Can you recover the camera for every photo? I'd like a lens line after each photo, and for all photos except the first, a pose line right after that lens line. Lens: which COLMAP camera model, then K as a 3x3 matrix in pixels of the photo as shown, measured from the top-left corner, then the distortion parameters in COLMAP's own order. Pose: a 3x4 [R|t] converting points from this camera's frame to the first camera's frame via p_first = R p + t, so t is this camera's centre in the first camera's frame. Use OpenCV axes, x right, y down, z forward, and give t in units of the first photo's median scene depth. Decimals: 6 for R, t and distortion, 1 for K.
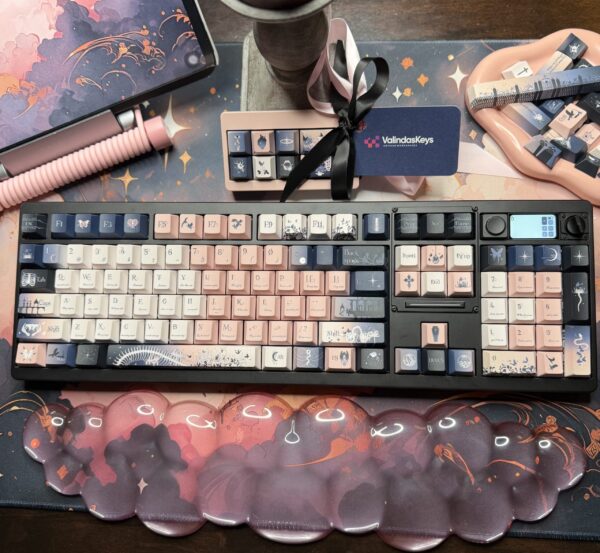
lens RADIAL K [[577.5, 0, 293.0], [0, 577.5, 285.3], [0, 0, 1]] dist [0.132734, -0.322643]
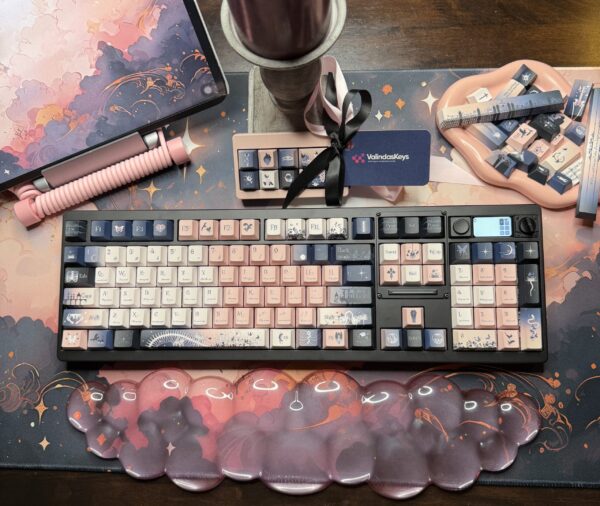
lens RADIAL K [[572.5, 0, 291.2], [0, 572.5, 262.6], [0, 0, 1]] dist [0.150710, -0.361463]
pose [[0.999788, -0.013698, 0.015359, -0.026148], [0.014034, 0.999660, -0.021970, -0.005442], [-0.015053, 0.022181, 0.999641, -0.192796]]
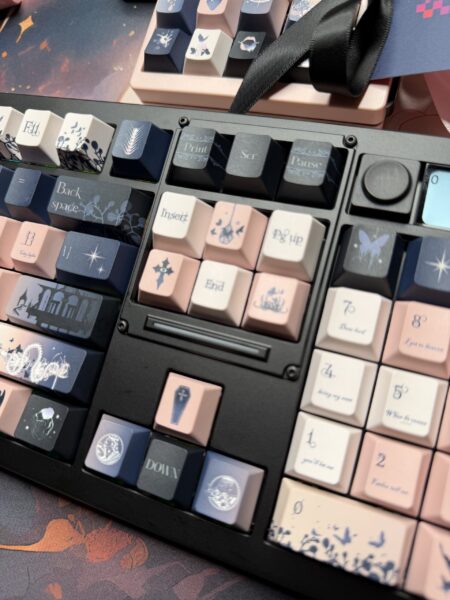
lens RADIAL K [[451.4, 0, 224.9], [0, 451.4, 300.4], [0, 0, 1]] dist [0.037810, -0.114025]
pose [[0.951740, 0.220002, -0.213987, 0.318860], [-0.233784, 0.971421, -0.041064, 0.016598], [0.198837, 0.089109, 0.975973, 0.665074]]
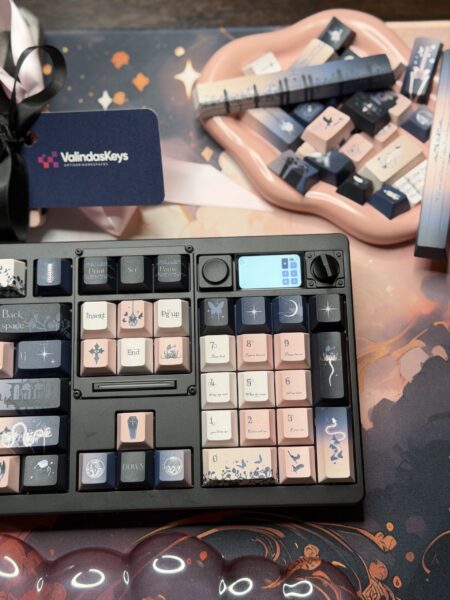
lens RADIAL K [[859.5, 0, 228.5], [0, 859.5, 300.6], [0, 0, 1]] dist [0.177746, -0.409438]
pose [[0.996902, -0.027027, 0.073864, 0.278050], [0.036856, 0.990143, -0.135125, 0.075037], [-0.069484, 0.137429, 0.988072, -0.034099]]
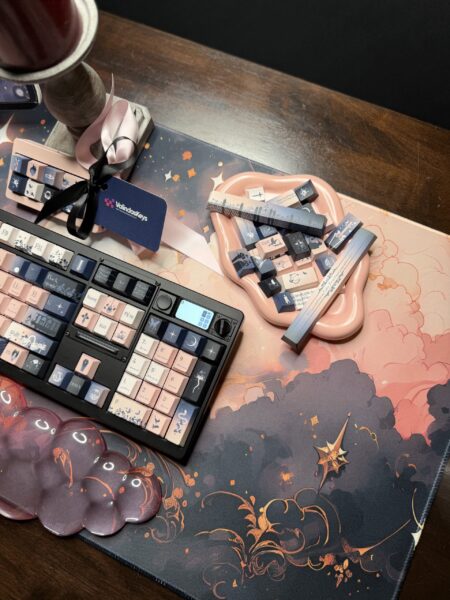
lens RADIAL K [[442.9, 0, 226.0], [0, 442.9, 302.5], [0, 0, 1]] dist [0.126009, -0.330564]
pose [[0.923506, 0.378548, -0.061944, 0.514679], [-0.377471, 0.925576, 0.028708, -0.174266], [0.068201, -0.003130, 0.997667, 0.073834]]
